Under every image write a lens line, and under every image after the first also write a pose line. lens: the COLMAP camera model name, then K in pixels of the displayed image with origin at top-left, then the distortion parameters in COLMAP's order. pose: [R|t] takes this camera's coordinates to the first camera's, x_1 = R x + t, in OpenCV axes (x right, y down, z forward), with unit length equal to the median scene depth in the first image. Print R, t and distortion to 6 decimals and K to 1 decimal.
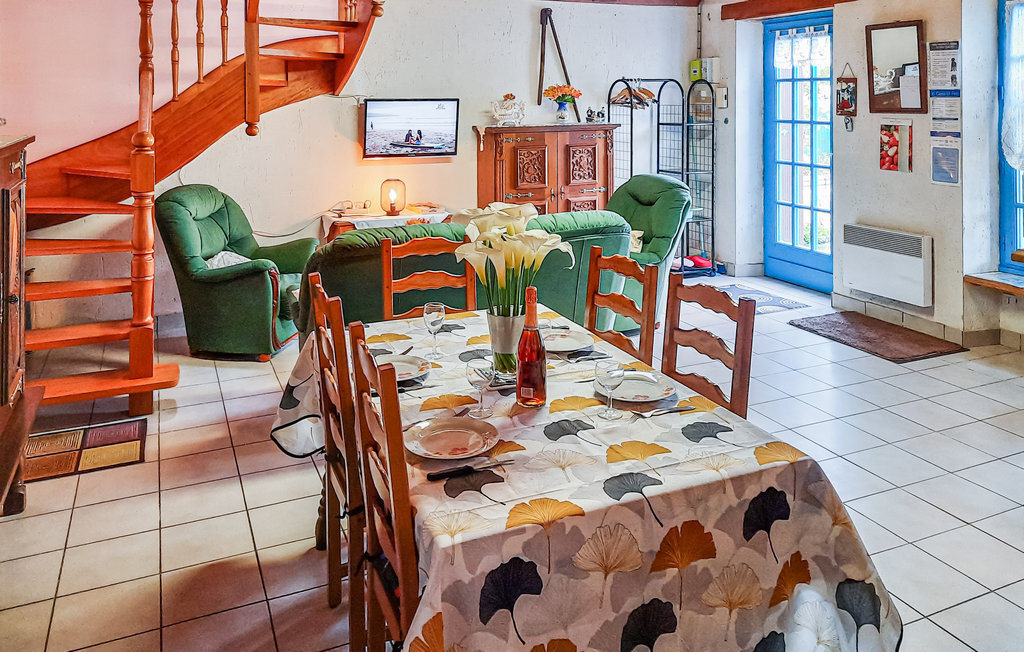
lens RADIAL K [[775.2, 0, 512.0], [0, 775.2, 326.0], [0, 0, 1]] dist [-0.002059, -0.001677]
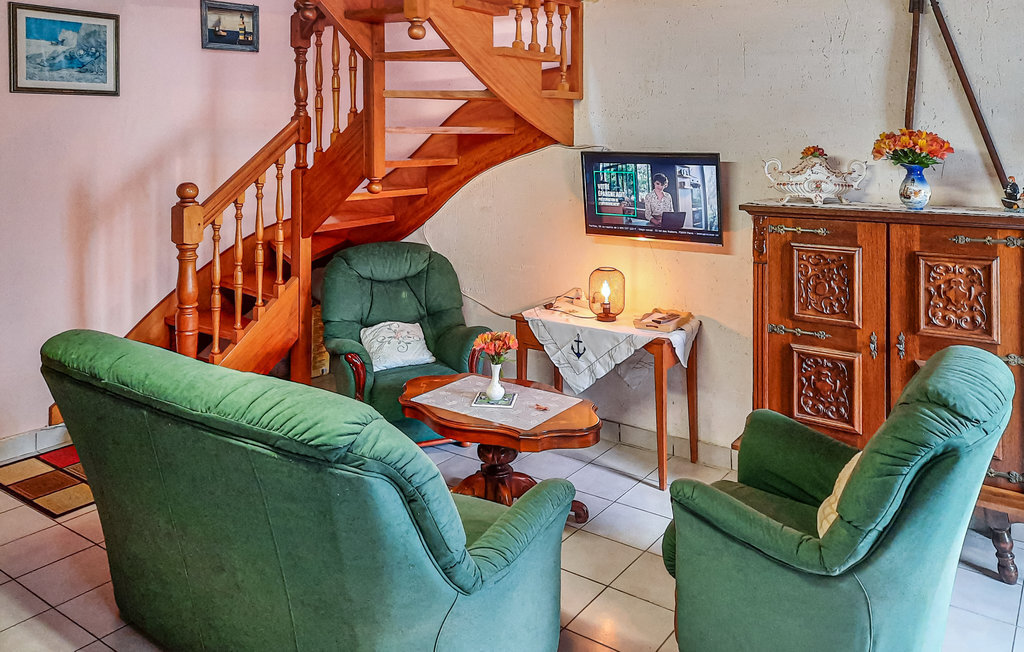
lens RADIAL K [[775.2, 0, 512.0], [0, 775.2, 326.0], [0, 0, 1]] dist [-0.002059, -0.001677]
pose [[0.494663, 0.207923, -0.843846, 0.370009], [-0.255314, 0.962883, 0.087588, -0.169515], [0.830736, 0.172119, 0.529388, 0.546386]]
